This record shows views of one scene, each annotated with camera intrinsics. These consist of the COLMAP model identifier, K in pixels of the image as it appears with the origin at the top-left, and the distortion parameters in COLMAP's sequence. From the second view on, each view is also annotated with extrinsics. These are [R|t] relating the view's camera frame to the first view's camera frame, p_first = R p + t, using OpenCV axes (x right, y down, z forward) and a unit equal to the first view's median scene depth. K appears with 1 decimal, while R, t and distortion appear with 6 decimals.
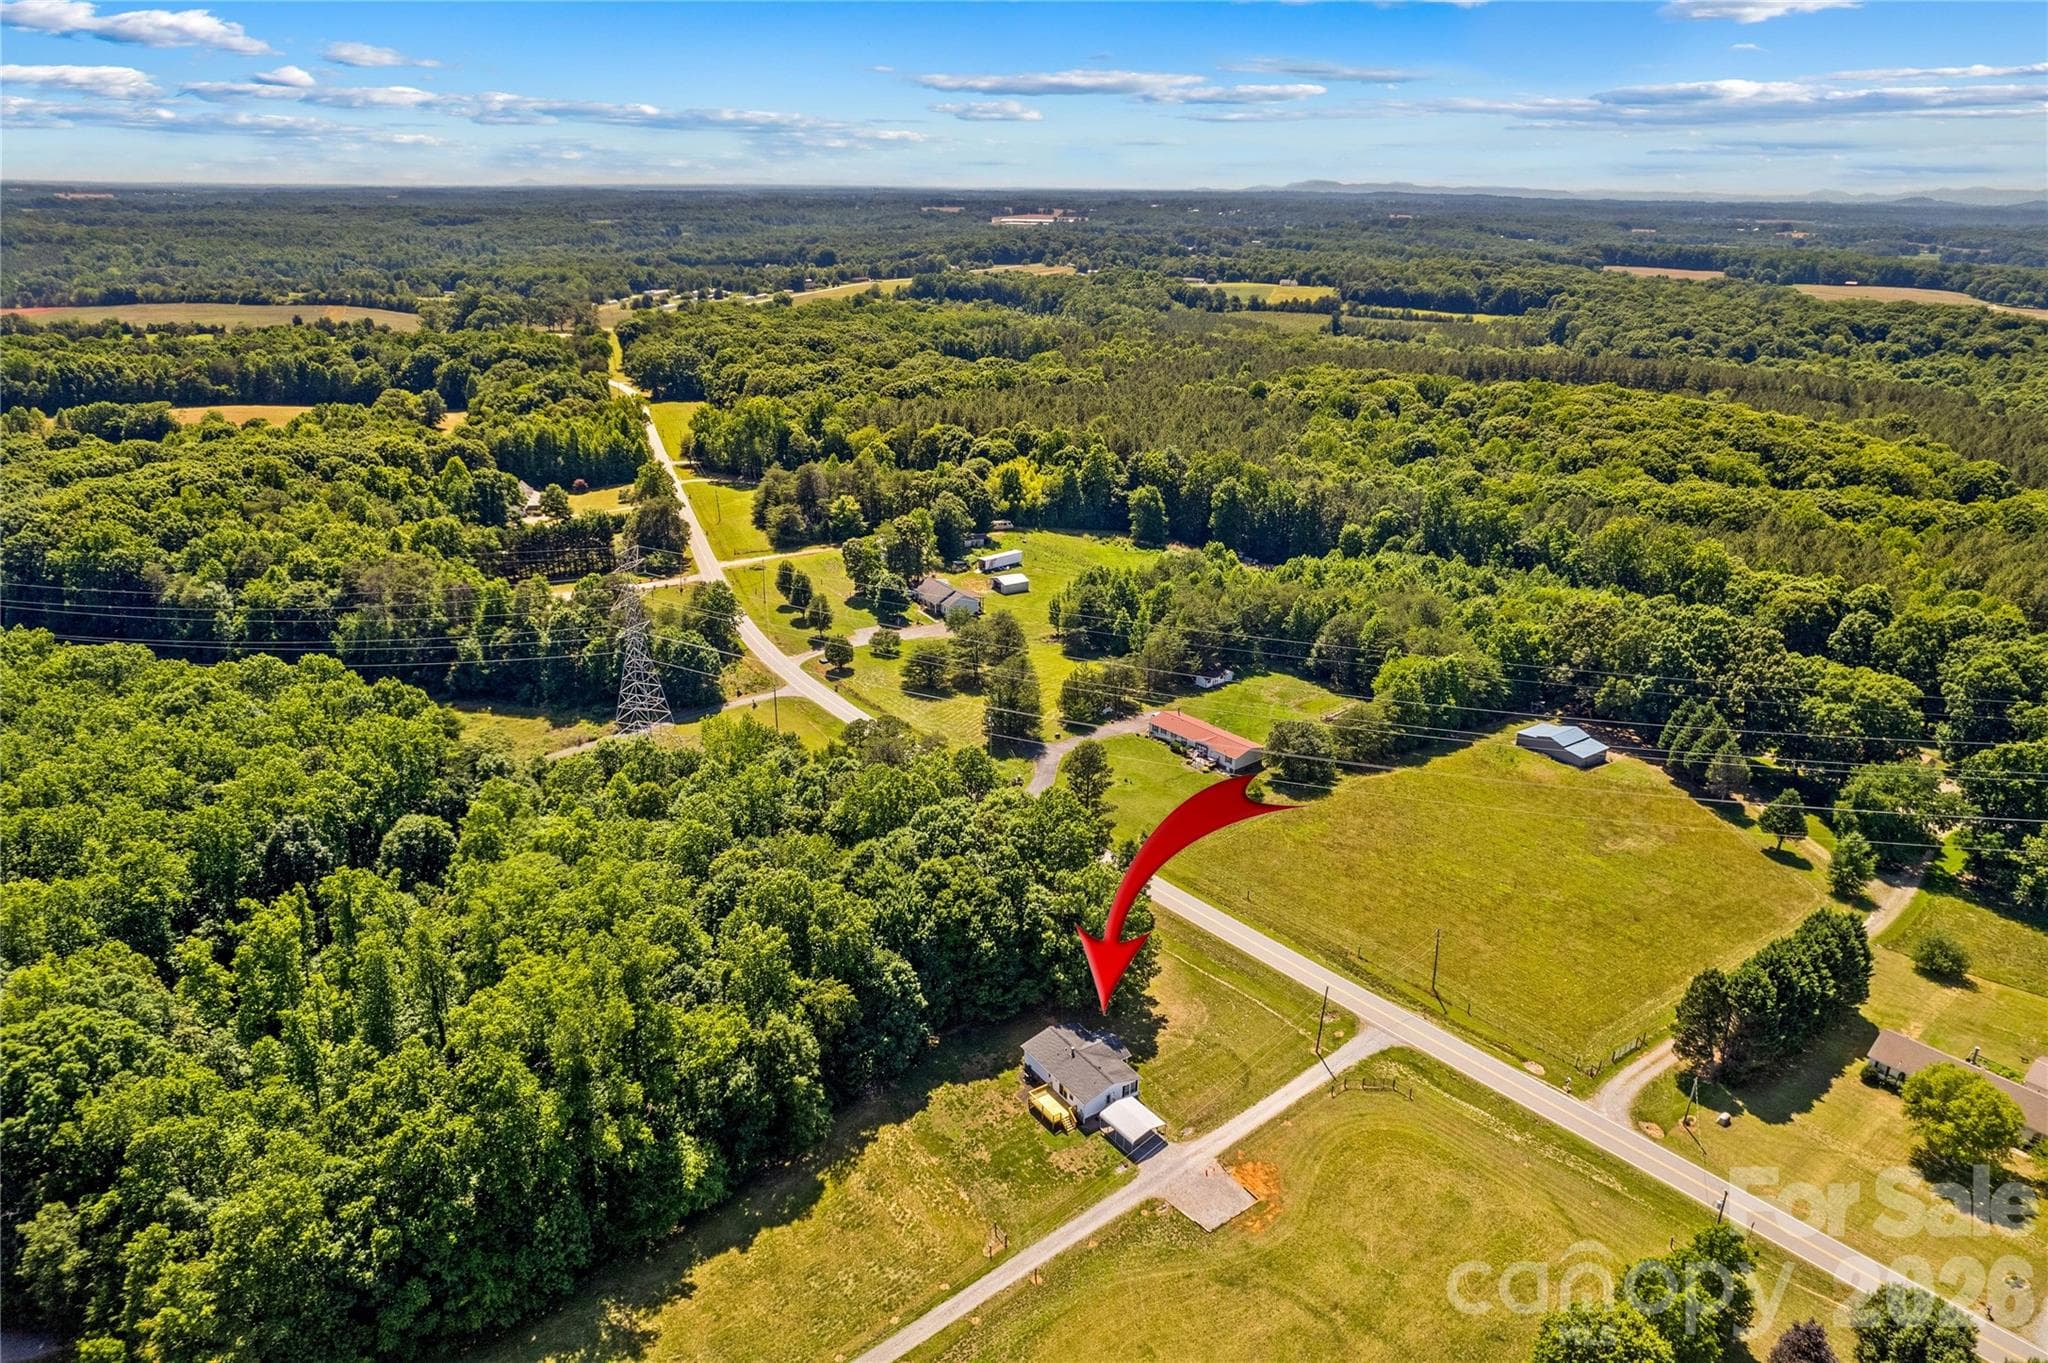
lens RADIAL K [[1314.5, 0, 1019.3], [0, 1314.5, 693.2], [0, 0, 1]] dist [-0.073087, 0.066855]
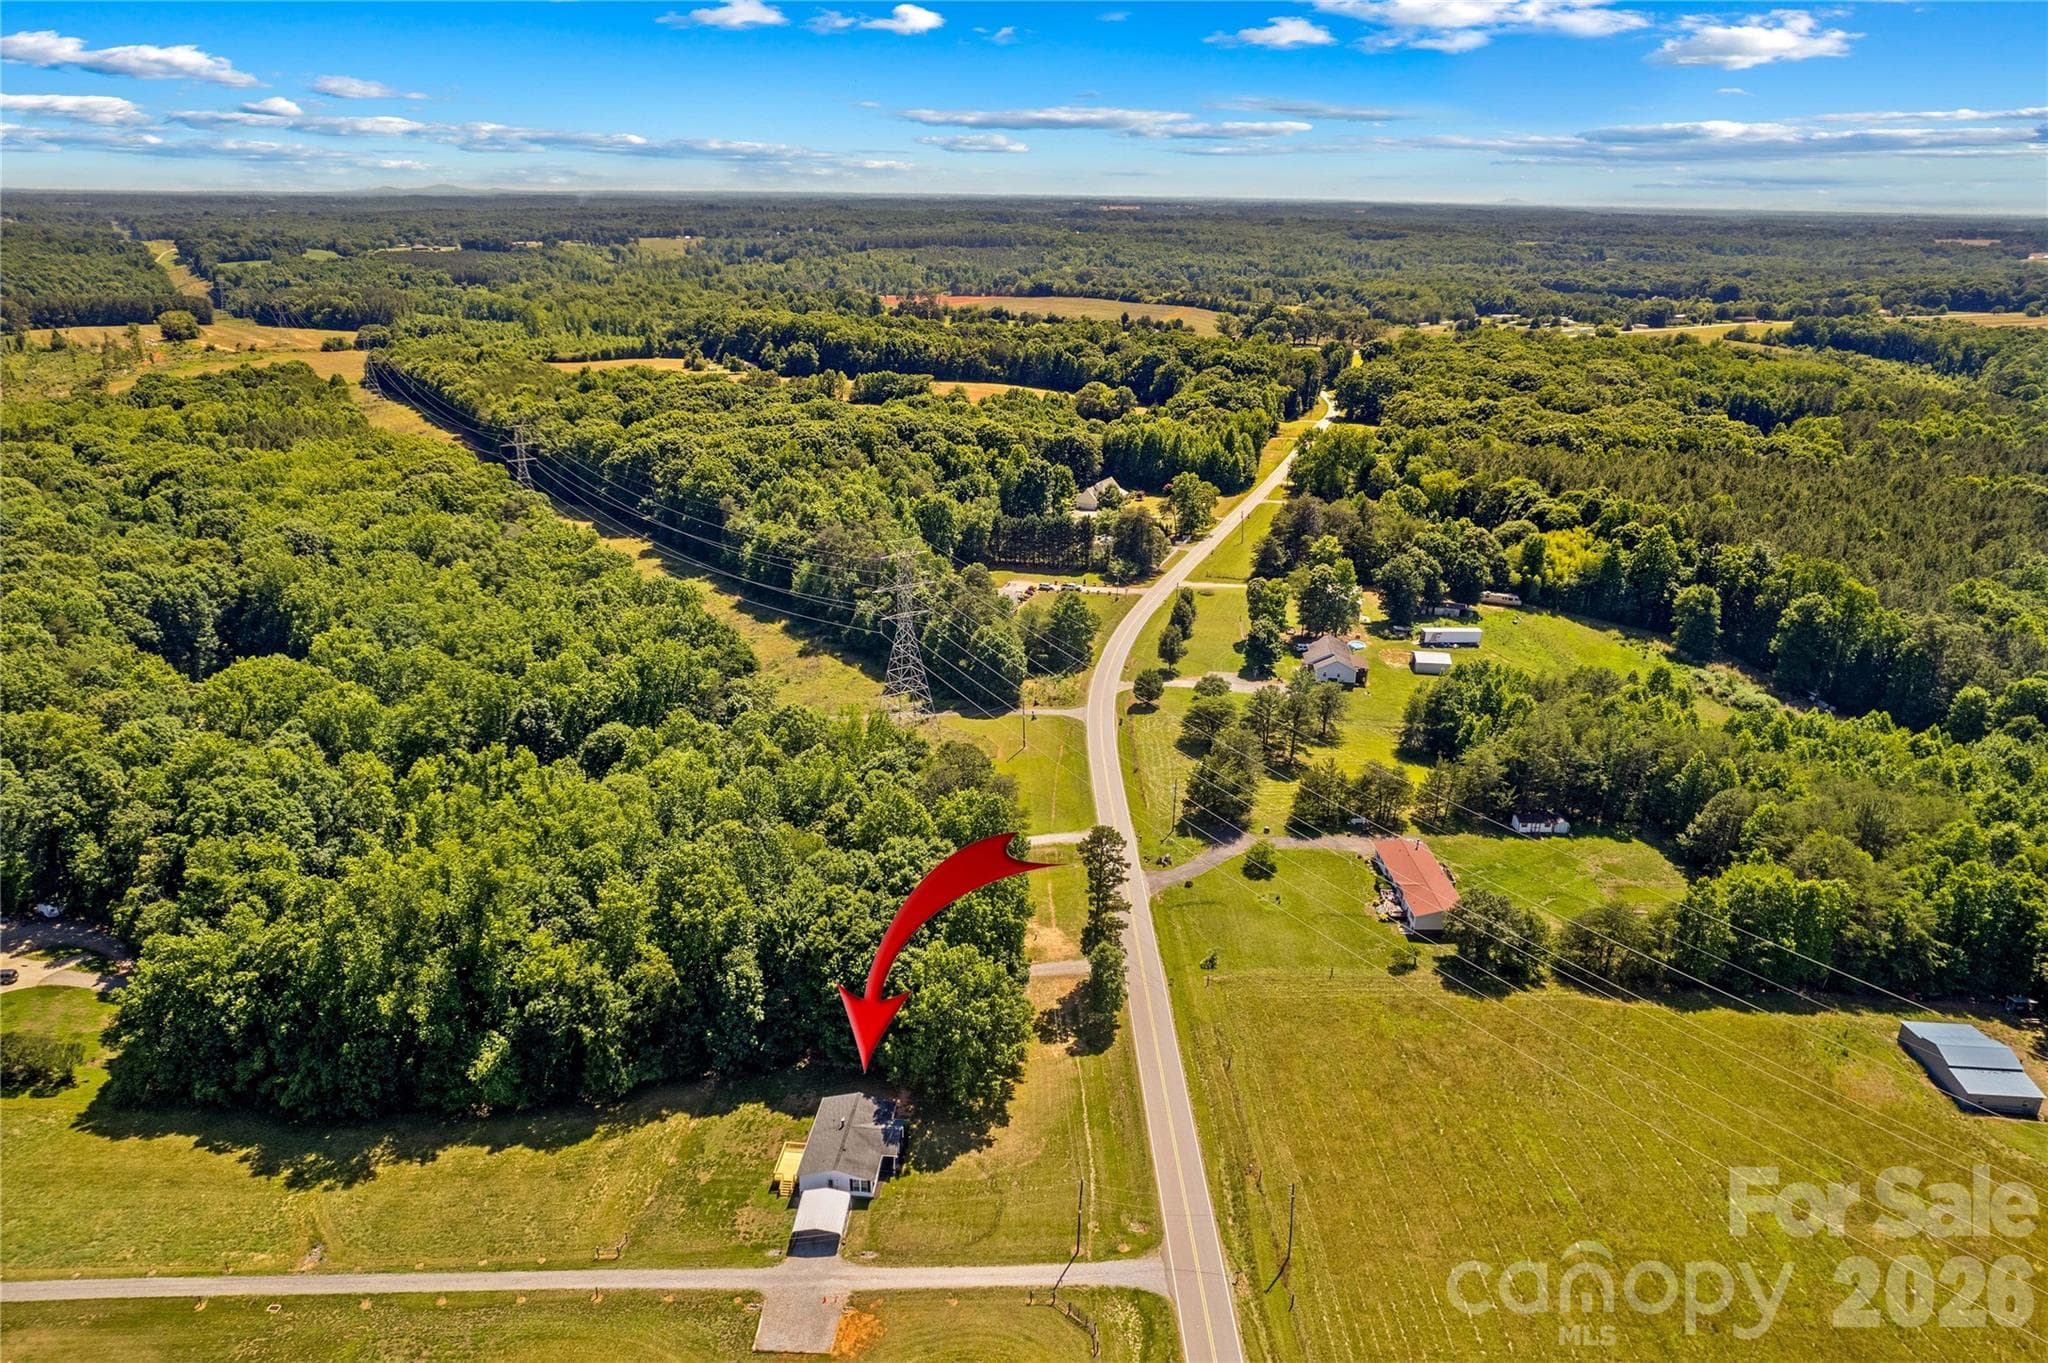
lens RADIAL K [[1320.7, 0, 1021.1], [0, 1320.7, 702.1], [0, 0, 1]] dist [-0.045174, -0.000939]
pose [[0.774045, 0.227728, -0.590758, 0.265146], [-0.233310, 0.970006, 0.068225, -0.047190], [0.588575, 0.085020, 0.803959, 0.125549]]
